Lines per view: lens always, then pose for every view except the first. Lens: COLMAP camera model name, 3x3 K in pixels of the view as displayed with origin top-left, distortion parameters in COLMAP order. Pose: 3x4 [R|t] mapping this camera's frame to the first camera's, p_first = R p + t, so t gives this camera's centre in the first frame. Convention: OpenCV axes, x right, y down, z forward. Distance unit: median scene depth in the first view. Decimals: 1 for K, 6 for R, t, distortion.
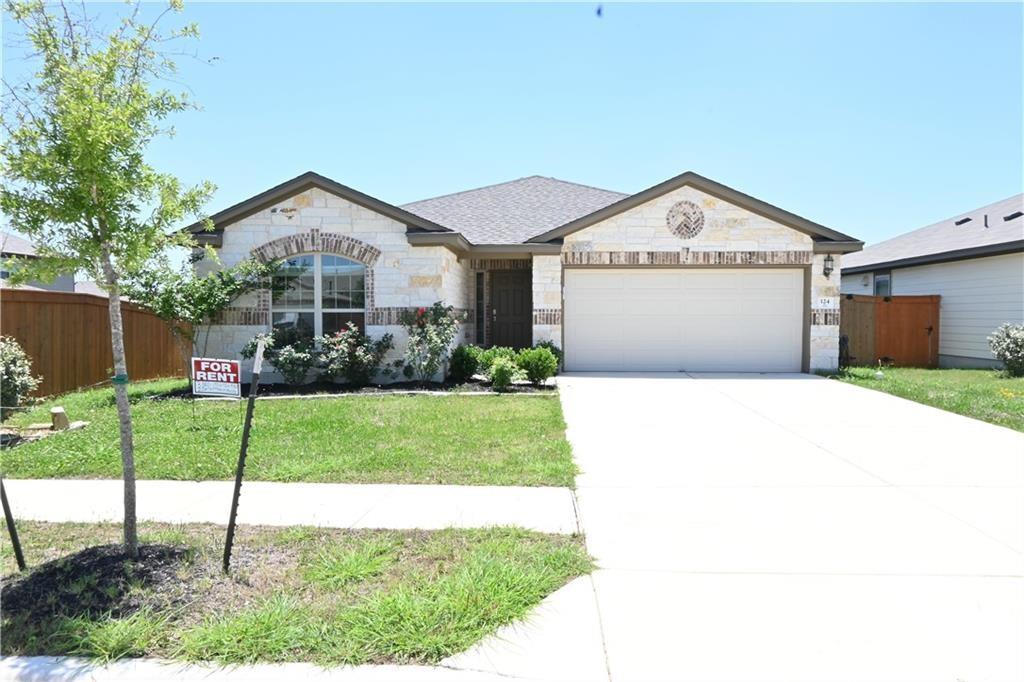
lens RADIAL K [[698.4, 0, 511.8], [0, 698.4, 338.6], [0, 0, 1]] dist [-0.006425, -0.000435]
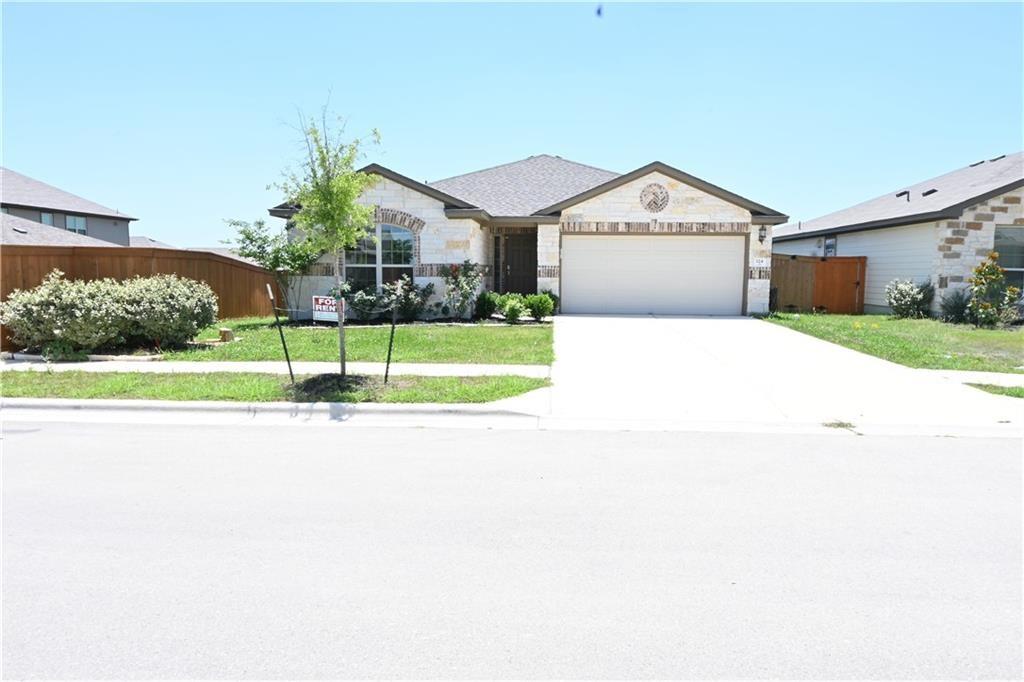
lens RADIAL K [[698.4, 0, 511.8], [0, 698.4, 338.6], [0, 0, 1]] dist [-0.006425, -0.000435]
pose [[0.999753, 0.008753, -0.020439, 0.010196], [-0.007435, 0.997942, 0.063696, 0.012154], [0.020955, -0.063528, 0.997760, -0.336091]]
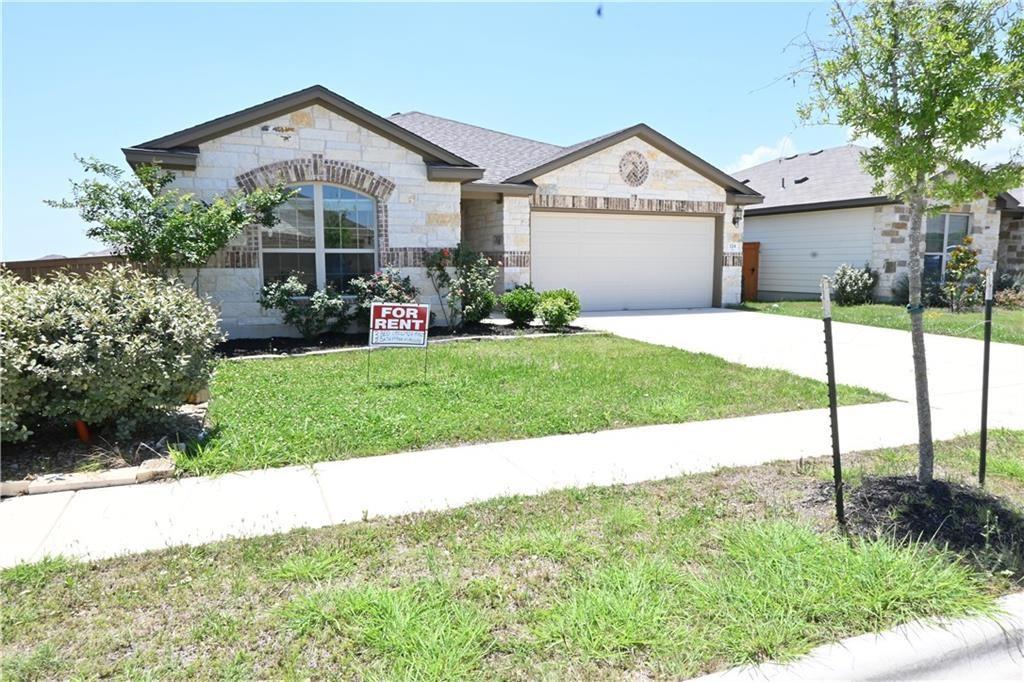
lens RADIAL K [[698.4, 0, 511.8], [0, 698.4, 338.6], [0, 0, 1]] dist [-0.006425, -0.000435]
pose [[0.894832, -0.049702, 0.443627, -0.418430], [0.017249, 0.996890, 0.076895, 0.005423], [-0.446069, -0.061157, 0.892907, 0.108047]]
